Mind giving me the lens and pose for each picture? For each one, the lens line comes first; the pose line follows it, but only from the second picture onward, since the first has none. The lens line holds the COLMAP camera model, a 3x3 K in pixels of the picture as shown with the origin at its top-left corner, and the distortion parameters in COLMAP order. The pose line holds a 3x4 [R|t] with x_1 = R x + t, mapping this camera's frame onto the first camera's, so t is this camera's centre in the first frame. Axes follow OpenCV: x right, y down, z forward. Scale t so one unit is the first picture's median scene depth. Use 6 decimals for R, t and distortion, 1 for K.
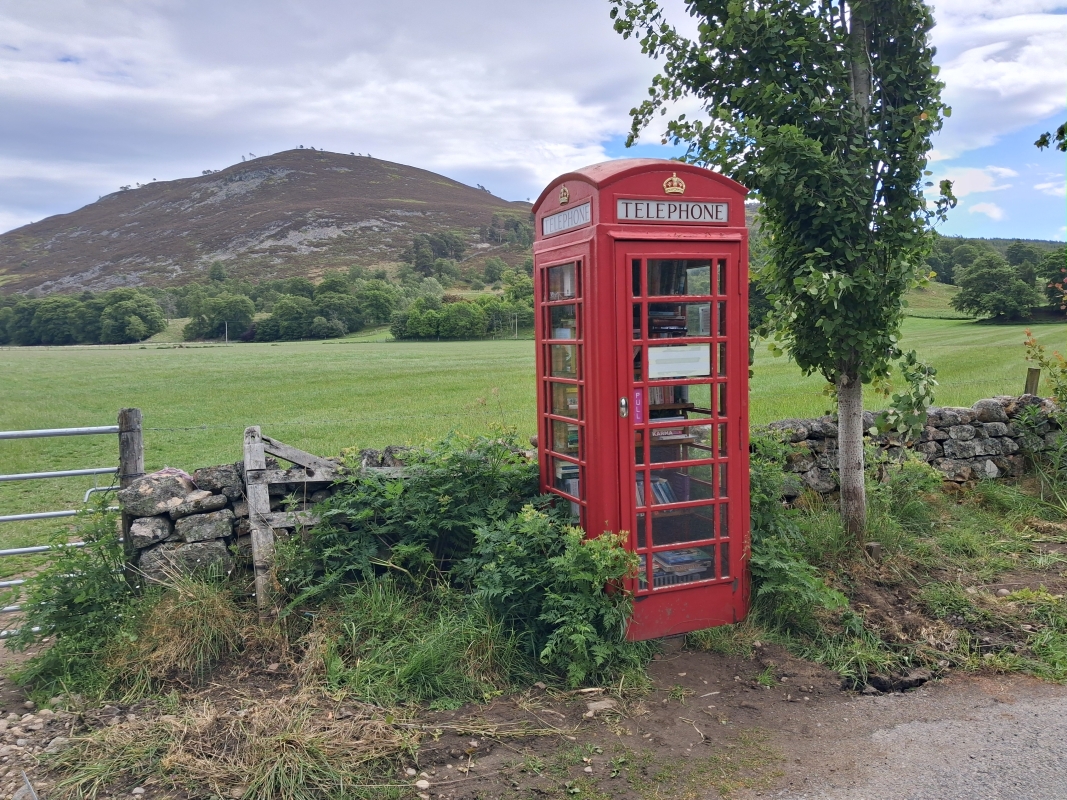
lens RADIAL K [[856.9, 0, 535.7], [0, 856.9, 382.7], [0, 0, 1]] dist [0.001610, -0.008302]
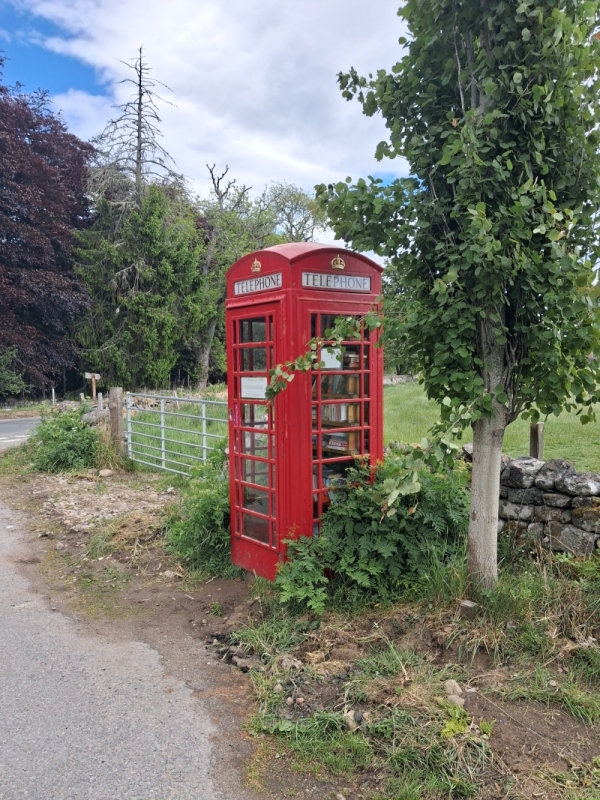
lens RADIAL K [[642.5, 0, 300.5], [0, 642.5, 401.3], [0, 0, 1]] dist [0.001610, -0.008302]
pose [[0.247847, 0.085869, -0.964986, 1.246394], [-0.063119, 0.995379, 0.072362, -0.086191], [0.966741, 0.042974, 0.252122, 0.802181]]
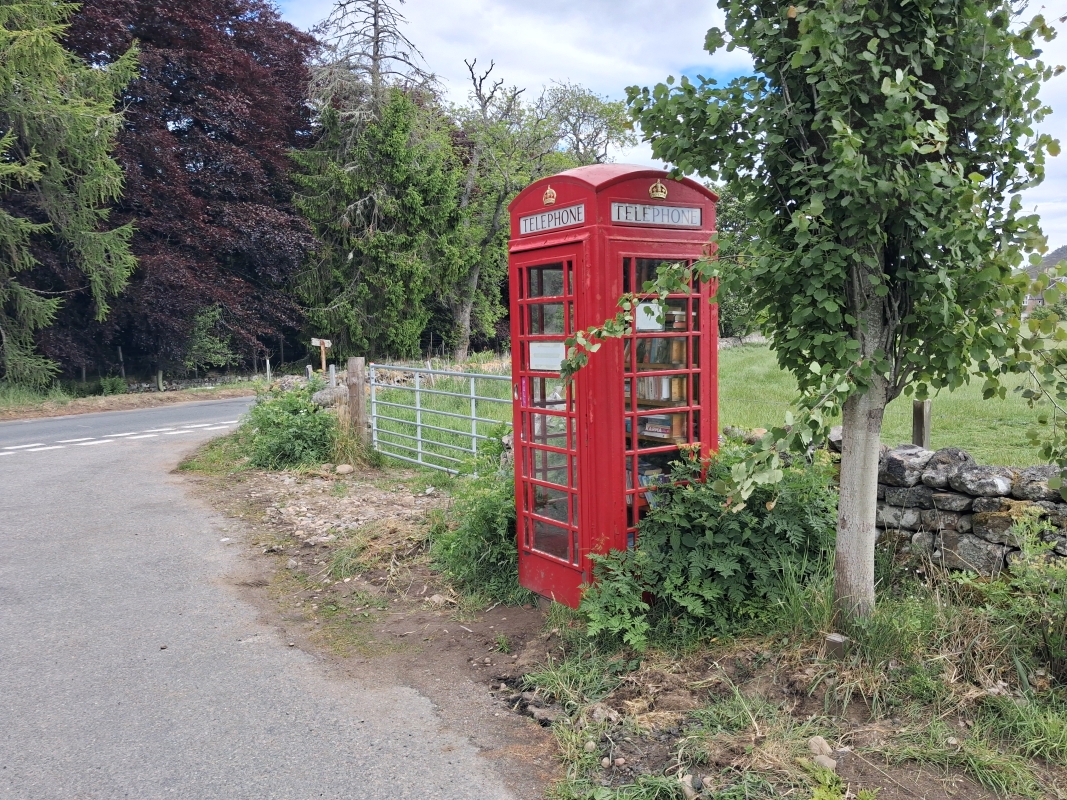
lens RADIAL K [[856.9, 0, 563.8], [0, 856.9, 385.7], [0, 0, 1]] dist [0.001610, -0.008302]
pose [[0.223027, 0.097042, -0.969970, 1.255646], [-0.055174, 0.994694, 0.086829, -0.084553], [0.973249, 0.034152, 0.227198, 0.770110]]
